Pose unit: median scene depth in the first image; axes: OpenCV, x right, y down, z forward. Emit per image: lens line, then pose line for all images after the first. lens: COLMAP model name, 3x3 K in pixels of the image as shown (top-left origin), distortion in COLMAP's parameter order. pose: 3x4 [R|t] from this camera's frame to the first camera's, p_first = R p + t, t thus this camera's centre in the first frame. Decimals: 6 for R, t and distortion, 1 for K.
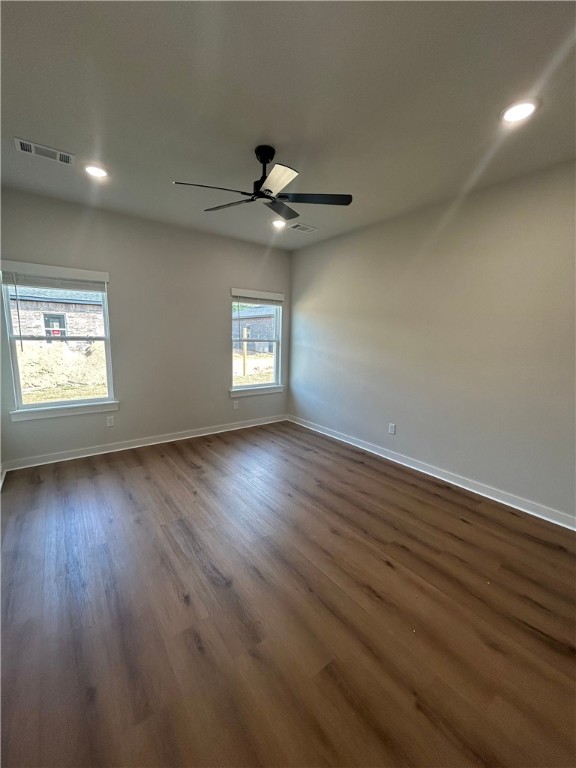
lens RADIAL K [[310.3, 0, 289.2], [0, 310.3, 384.2], [0, 0, 1]] dist [-0.000242, 0.000334]
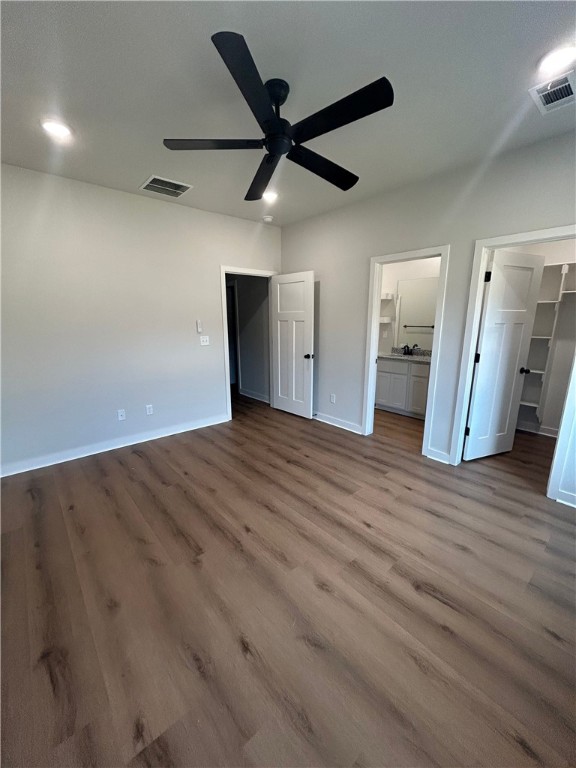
lens RADIAL K [[310.3, 0, 289.2], [0, 310.3, 384.2], [0, 0, 1]] dist [-0.000242, 0.000334]
pose [[-0.997476, -0.007811, -0.070576, -0.043666], [-0.032825, 0.932079, 0.360764, -0.258127], [0.062965, 0.362170, -0.929983, 1.558242]]
